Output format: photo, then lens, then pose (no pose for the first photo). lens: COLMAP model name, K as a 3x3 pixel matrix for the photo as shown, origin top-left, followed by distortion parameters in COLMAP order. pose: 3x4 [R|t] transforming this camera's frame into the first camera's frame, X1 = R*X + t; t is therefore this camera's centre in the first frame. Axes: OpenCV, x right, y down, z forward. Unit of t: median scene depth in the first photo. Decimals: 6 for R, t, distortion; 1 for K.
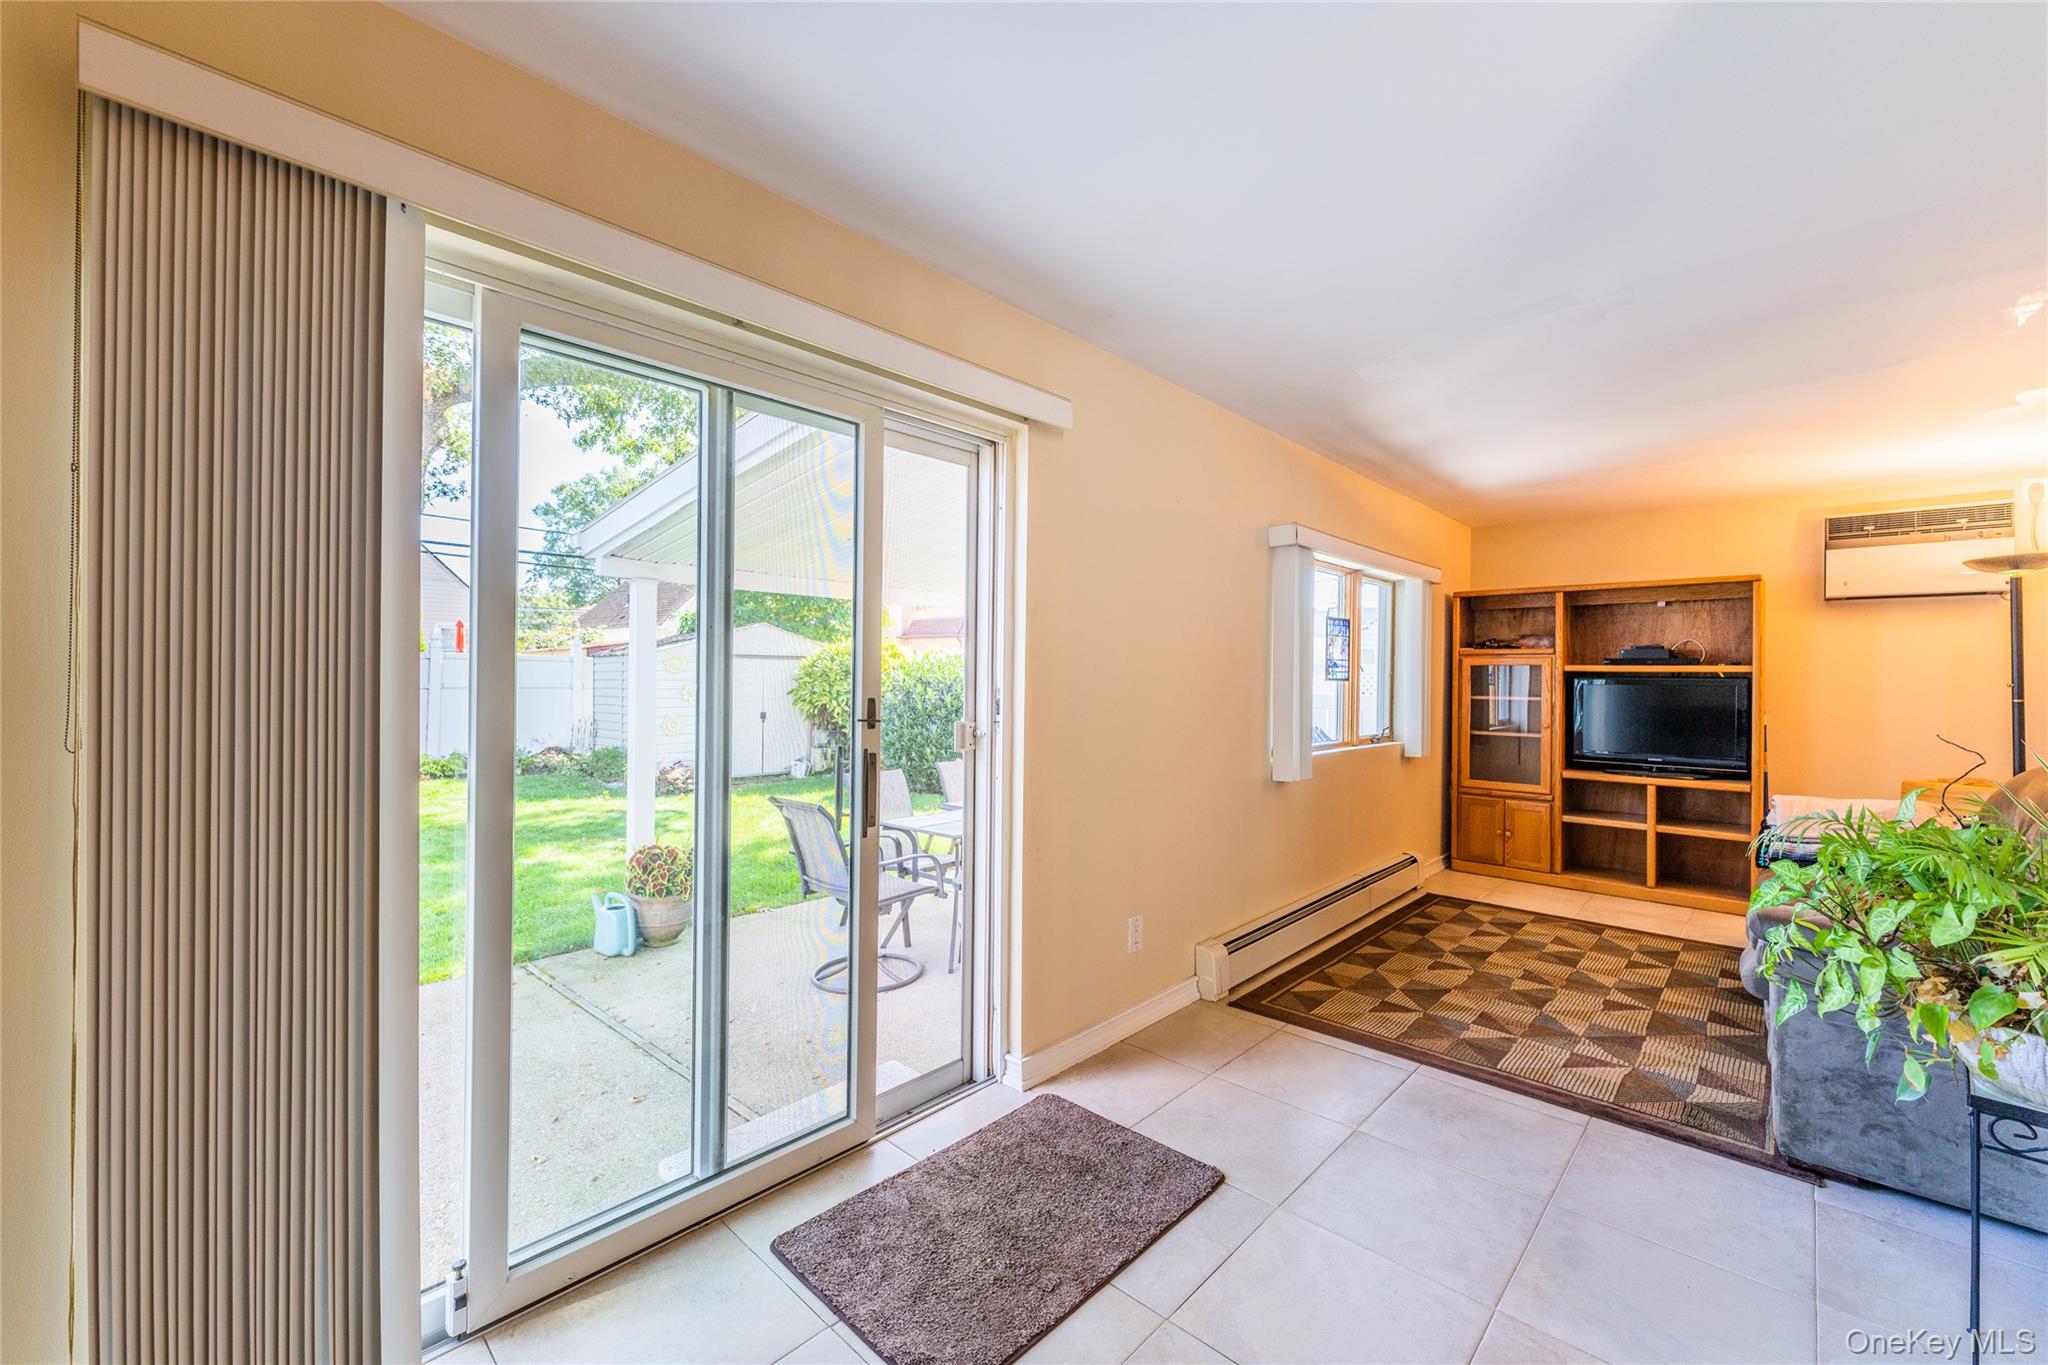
lens RADIAL K [[819.9, 0, 1027.7], [0, 819.9, 675.1], [0, 0, 1]] dist [0.001083, 0.000176]
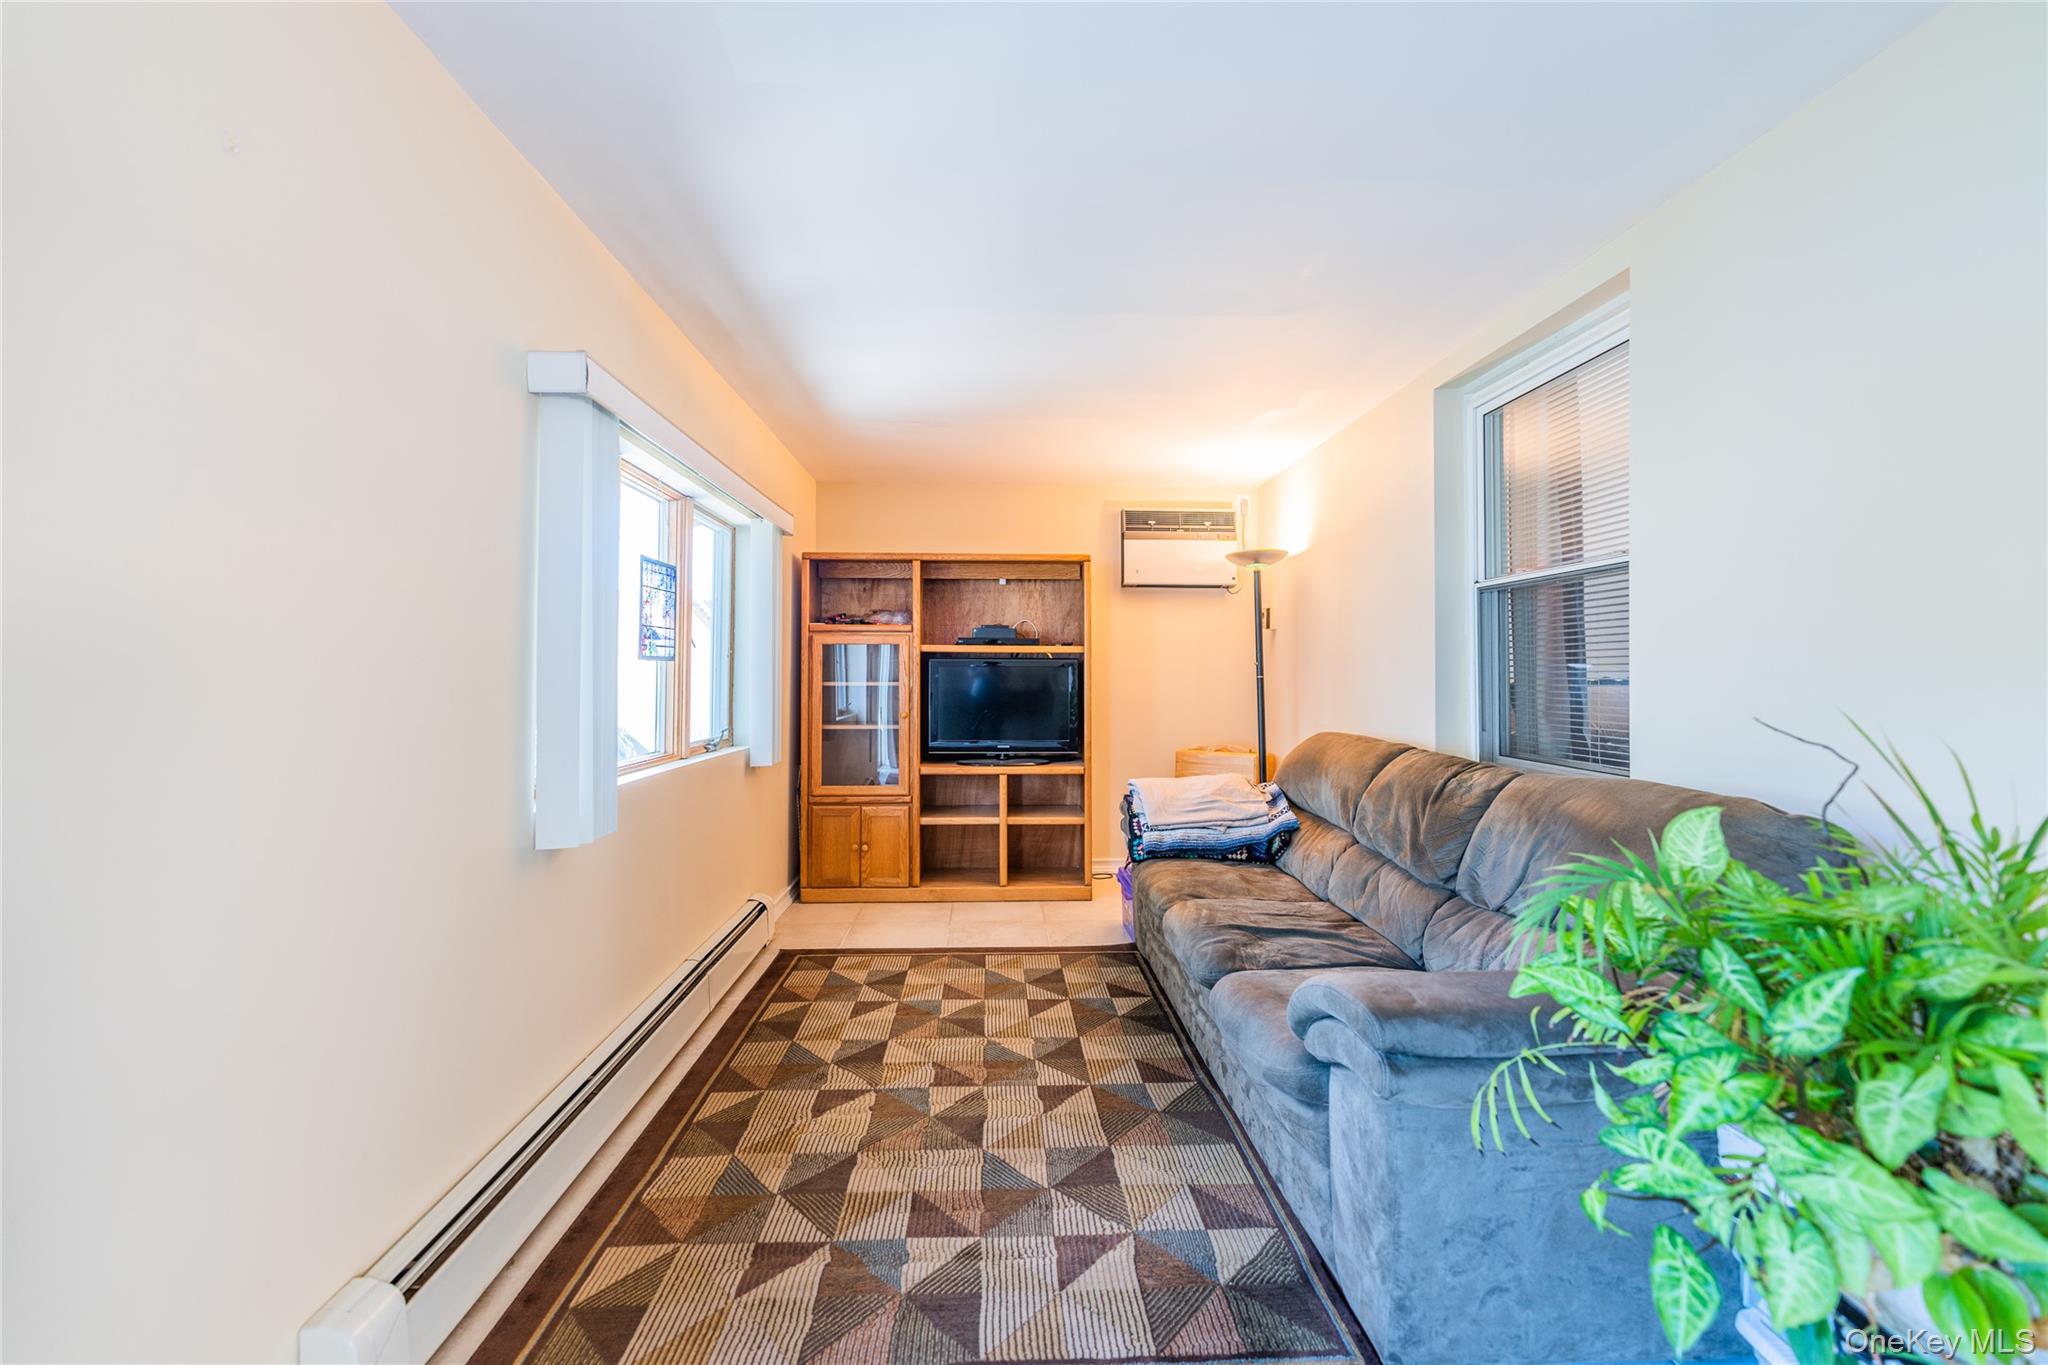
lens RADIAL K [[822.7, 0, 1033.8], [0, 822.7, 657.7], [0, 0, 1]] dist [0.000881, 0.000050]
pose [[0.690588, 0.004854, 0.723232, 0.117041], [0.003452, 0.999944, -0.010006, 0.012270], [-0.723240, 0.009407, 0.690532, 0.346834]]
